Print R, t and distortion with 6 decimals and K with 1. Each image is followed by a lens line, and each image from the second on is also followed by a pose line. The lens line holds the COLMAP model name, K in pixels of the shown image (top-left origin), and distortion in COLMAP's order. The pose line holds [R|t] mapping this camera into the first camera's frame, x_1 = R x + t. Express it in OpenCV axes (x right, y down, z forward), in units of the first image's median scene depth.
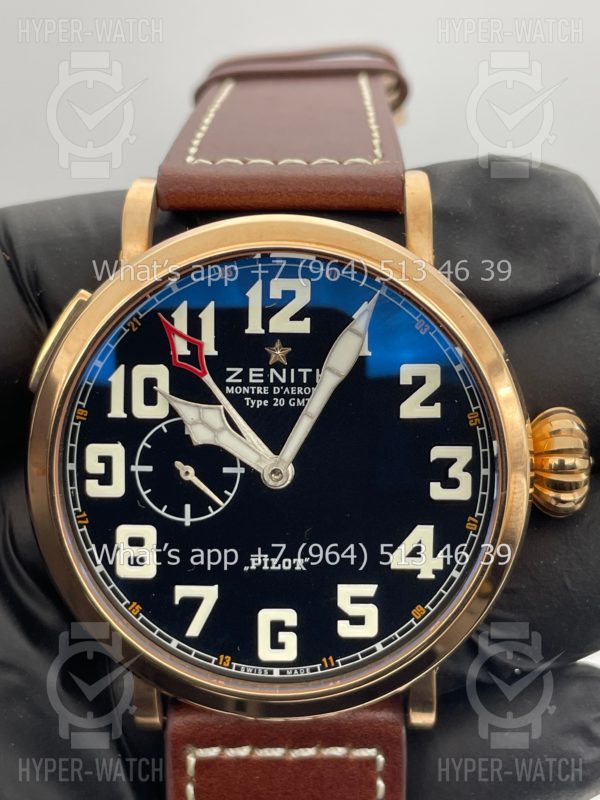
lens RADIAL K [[1264.1, 0, 300.0], [0, 1264.1, 400.0], [0, 0, 1]] dist [0.051024, 0.029746]
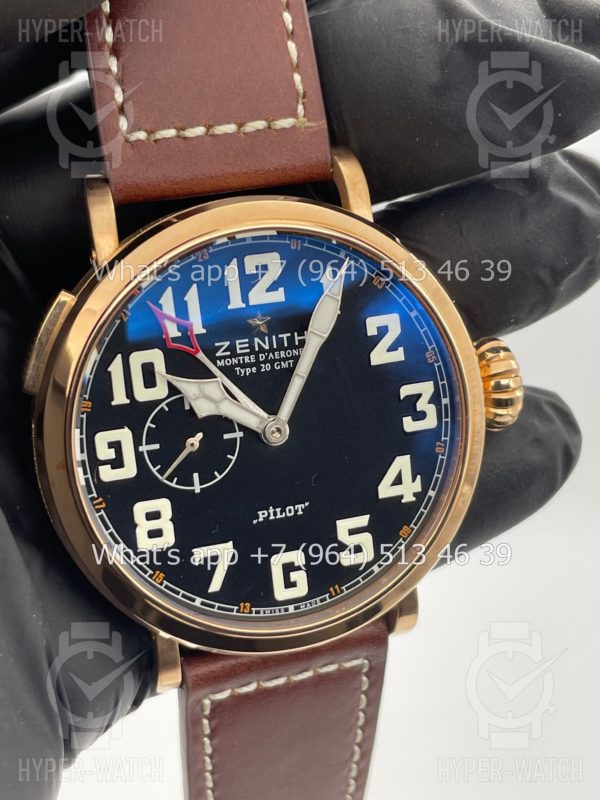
lens RADIAL K [[1264.1, 0, 300.0], [0, 1264.1, 400.0], [0, 0, 1]] dist [0.051024, 0.029746]
pose [[0.950172, -0.153885, 0.271095, -0.288545], [0.141757, 0.987838, 0.063890, -0.036016], [-0.277629, -0.022277, 0.960430, -0.063750]]
